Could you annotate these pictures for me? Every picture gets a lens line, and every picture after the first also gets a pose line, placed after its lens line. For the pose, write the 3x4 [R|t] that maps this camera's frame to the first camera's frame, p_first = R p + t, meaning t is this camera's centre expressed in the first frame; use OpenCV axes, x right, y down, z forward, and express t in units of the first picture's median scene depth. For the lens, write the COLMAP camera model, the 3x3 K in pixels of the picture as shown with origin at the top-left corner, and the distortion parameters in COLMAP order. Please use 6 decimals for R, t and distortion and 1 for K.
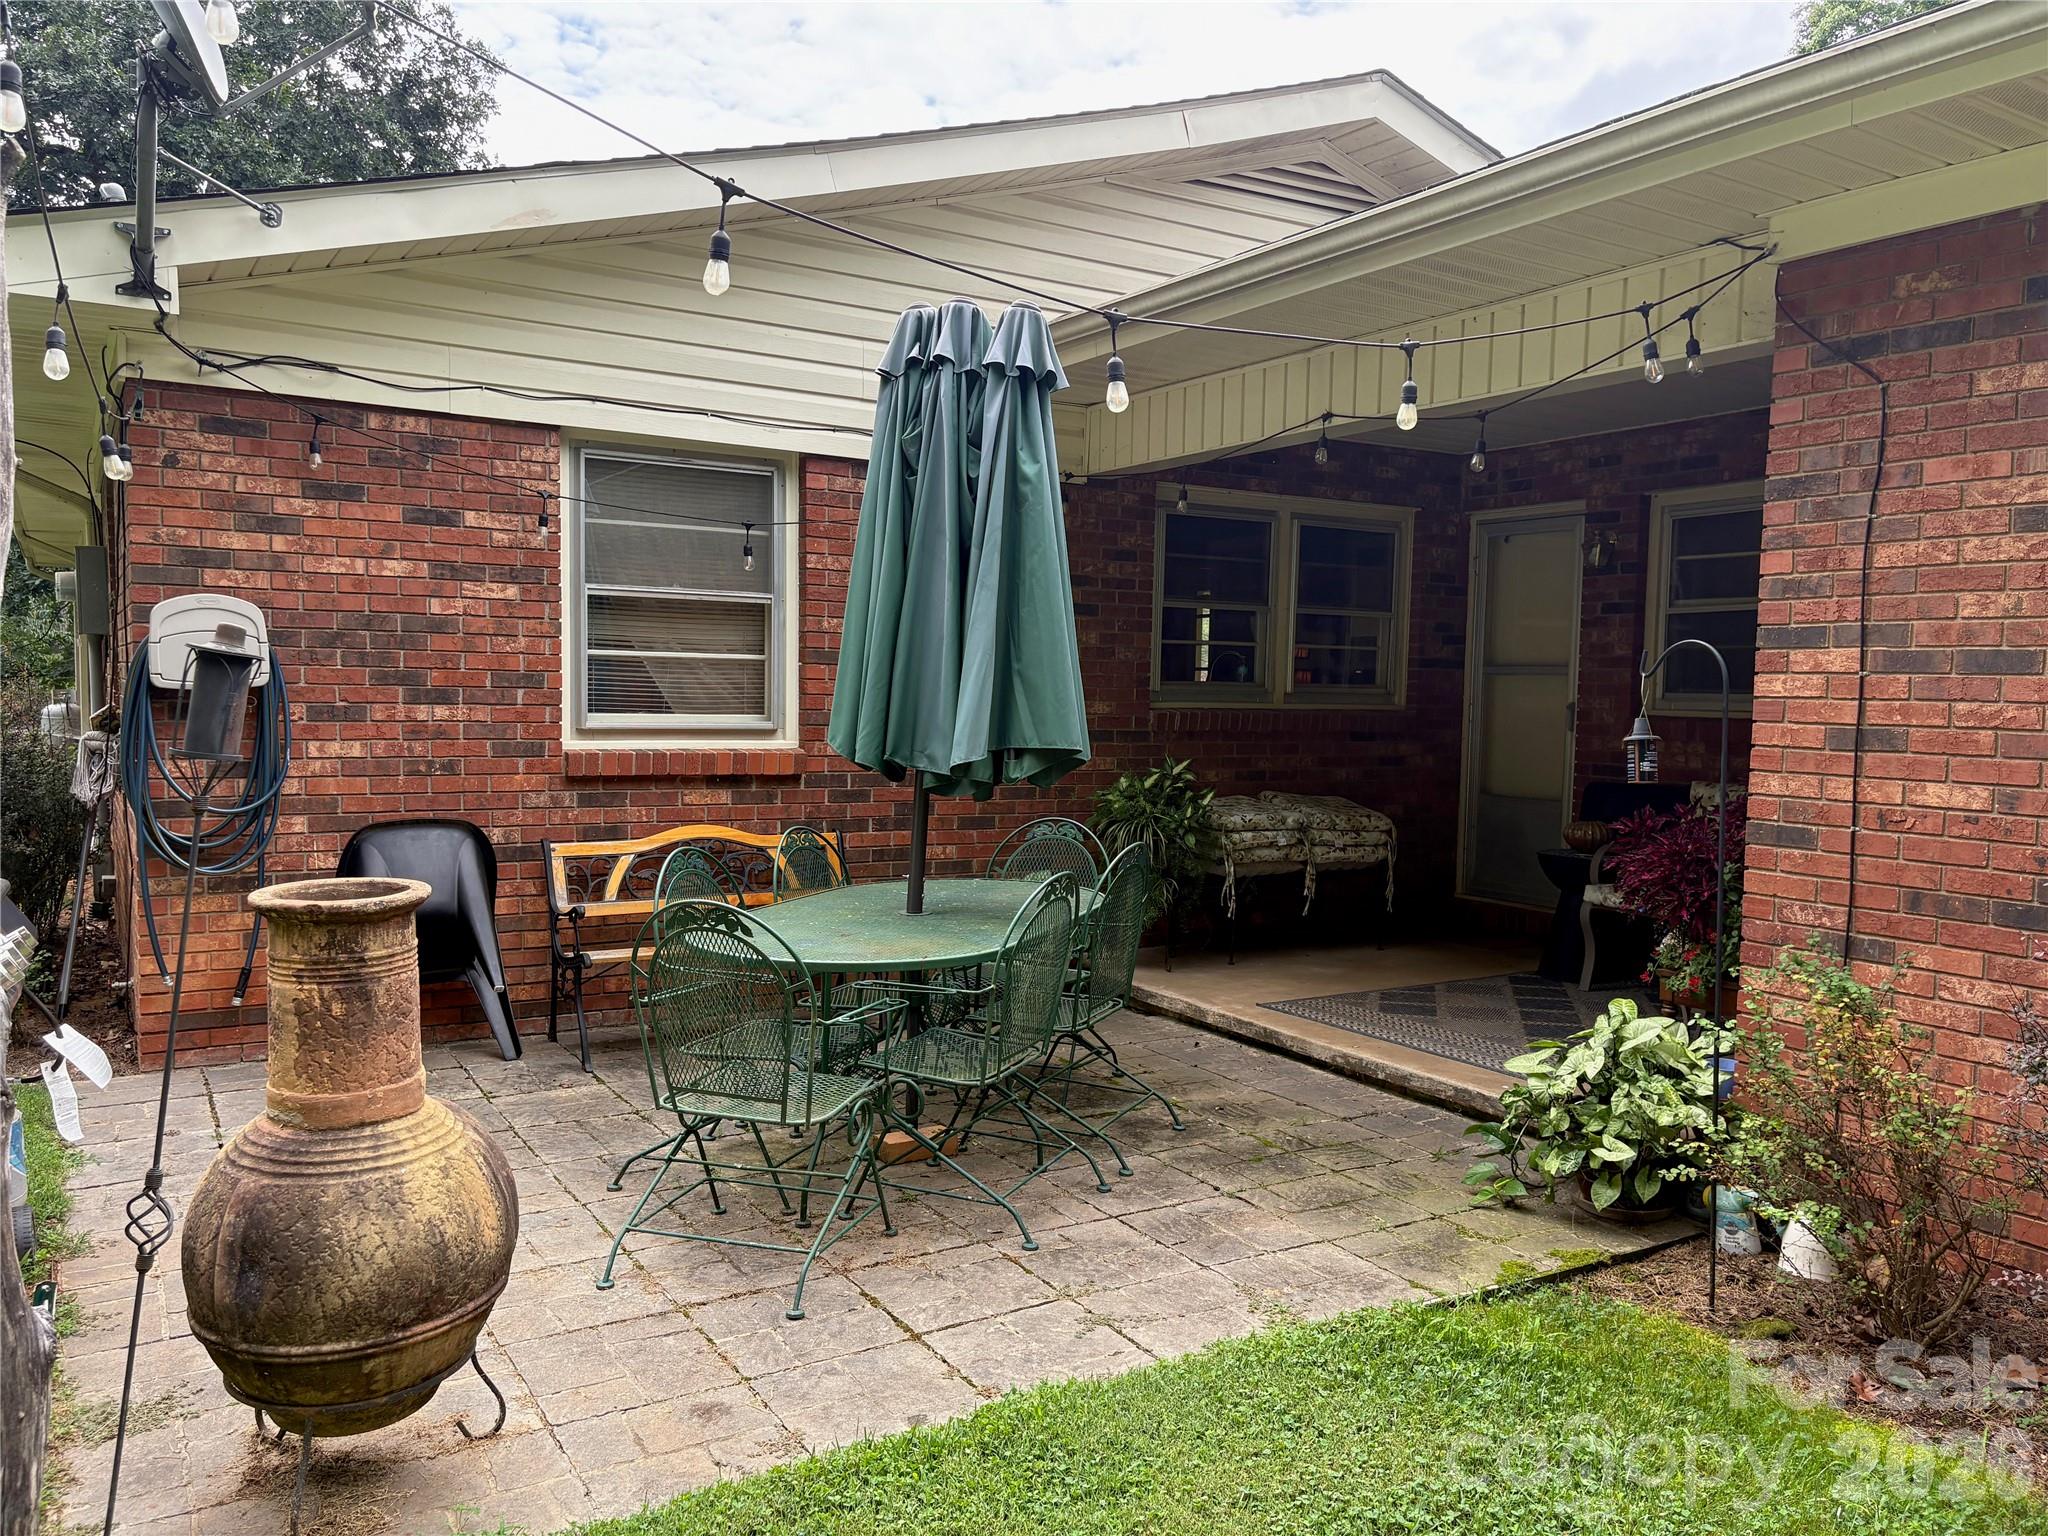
lens RADIAL K [[1558.5, 0, 1024.0], [0, 1558.5, 768.0], [0, 0, 1]] dist [0.143548, -0.225869]
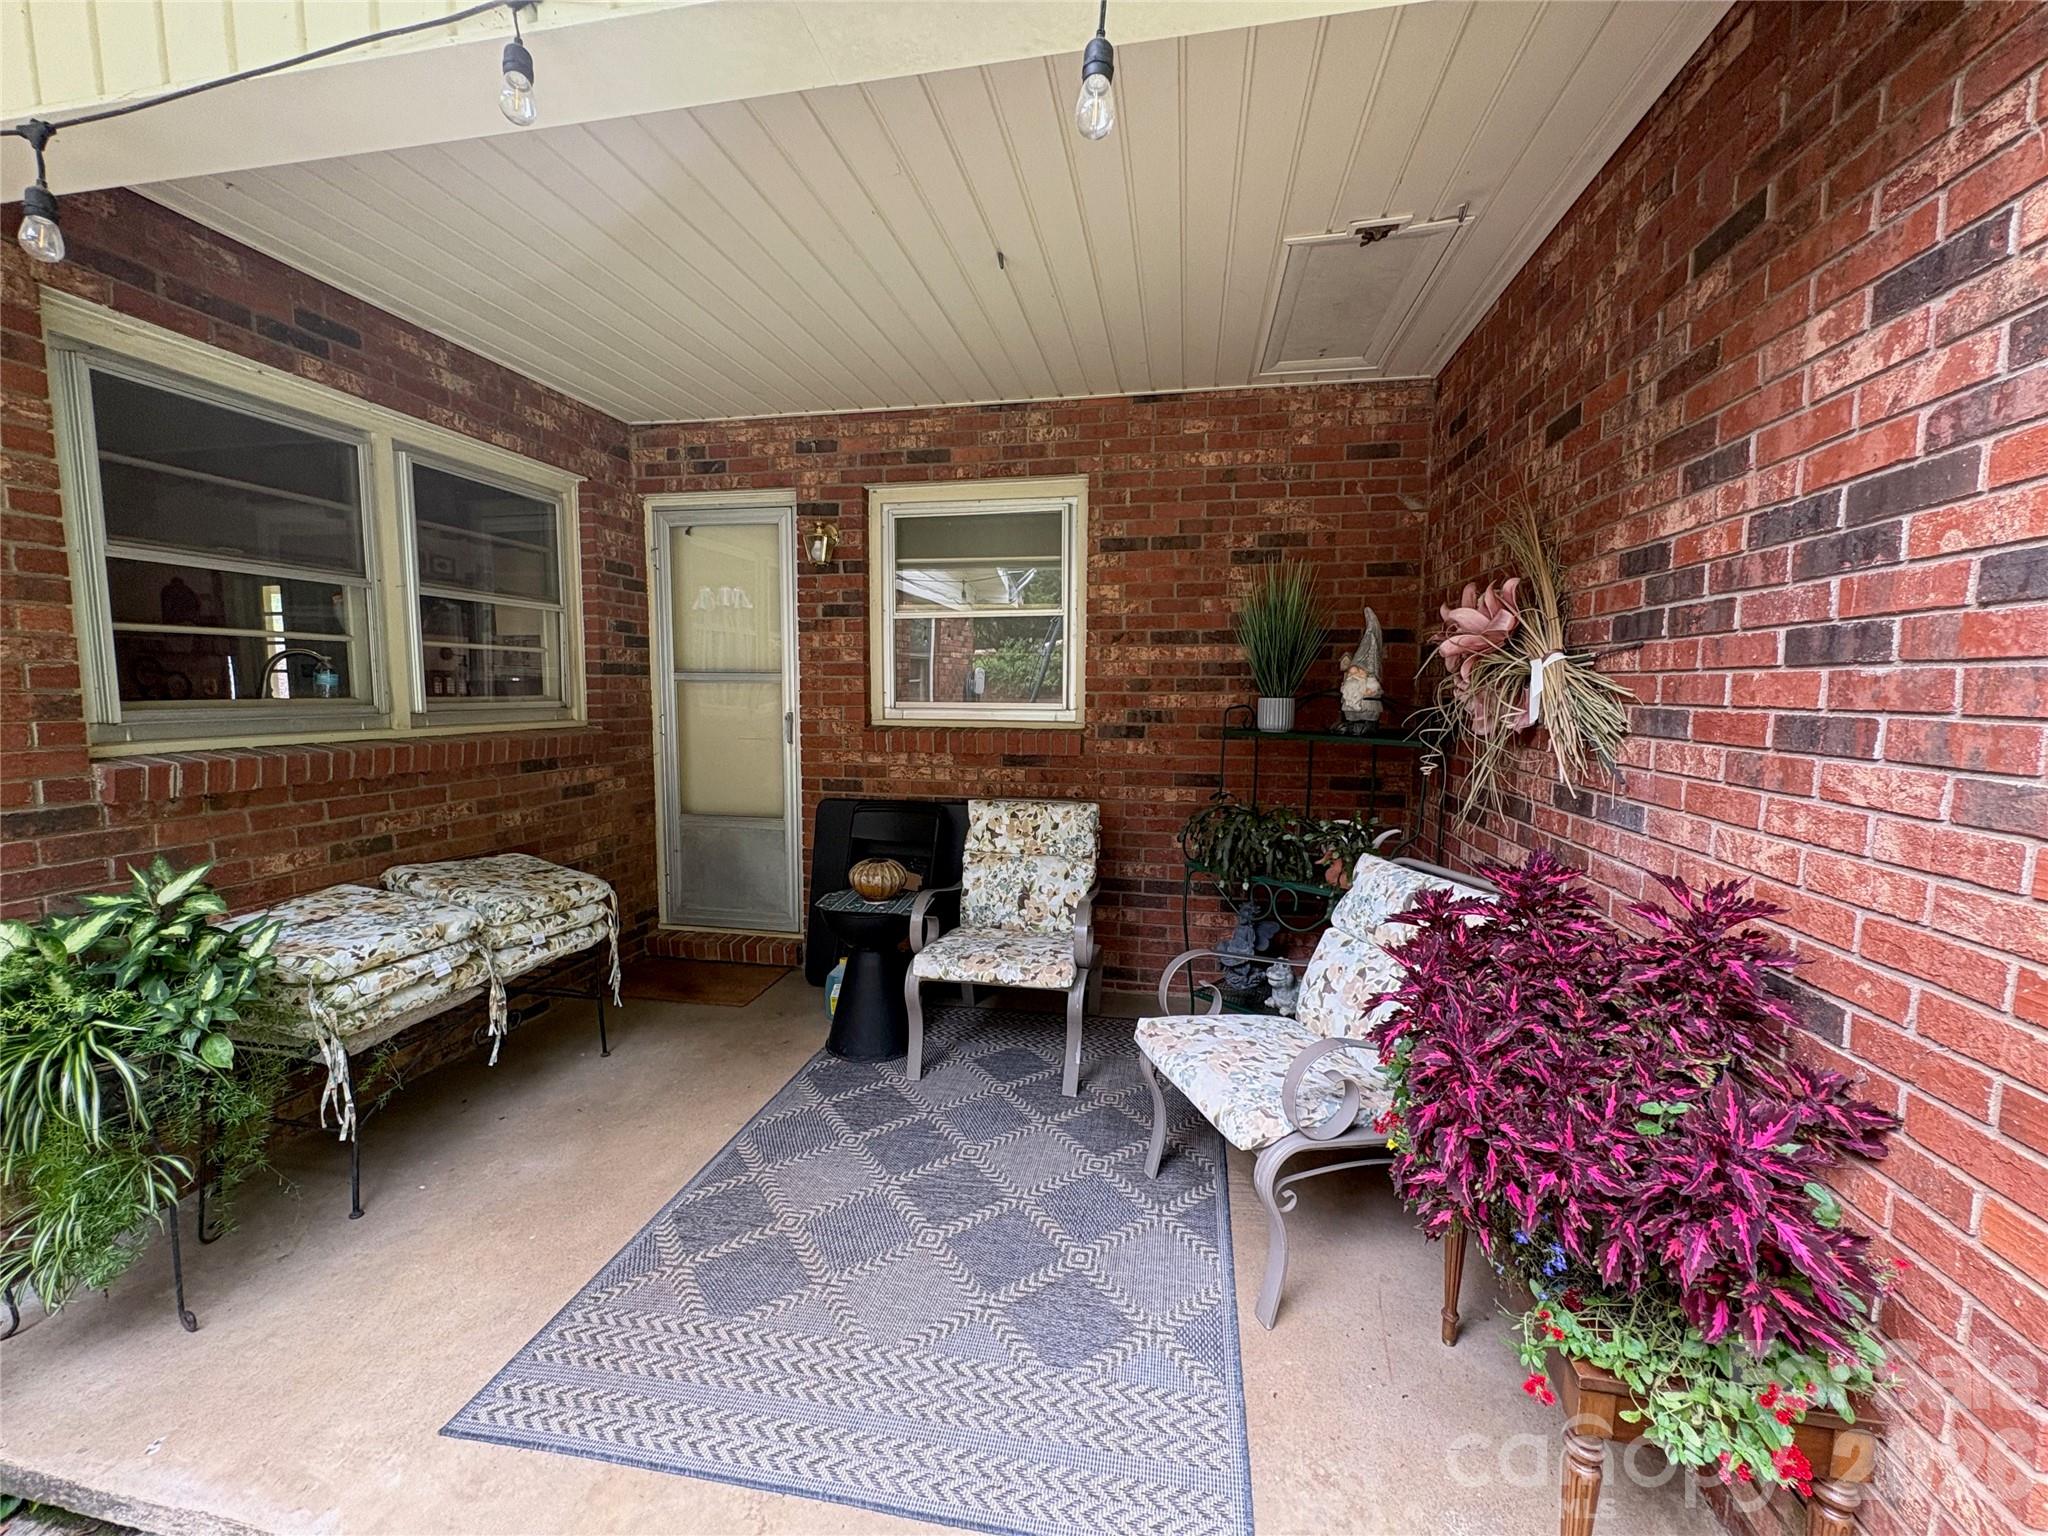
lens RADIAL K [[815.6, 0, 1024.0], [0, 815.6, 768.0], [0, 0, 1]] dist [0.000215, 0.000399]
pose [[0.671374, -0.089778, 0.735661, 0.086393], [0.046013, 0.995770, 0.079529, -0.042014], [-0.739689, -0.019544, 0.672665, 0.590902]]
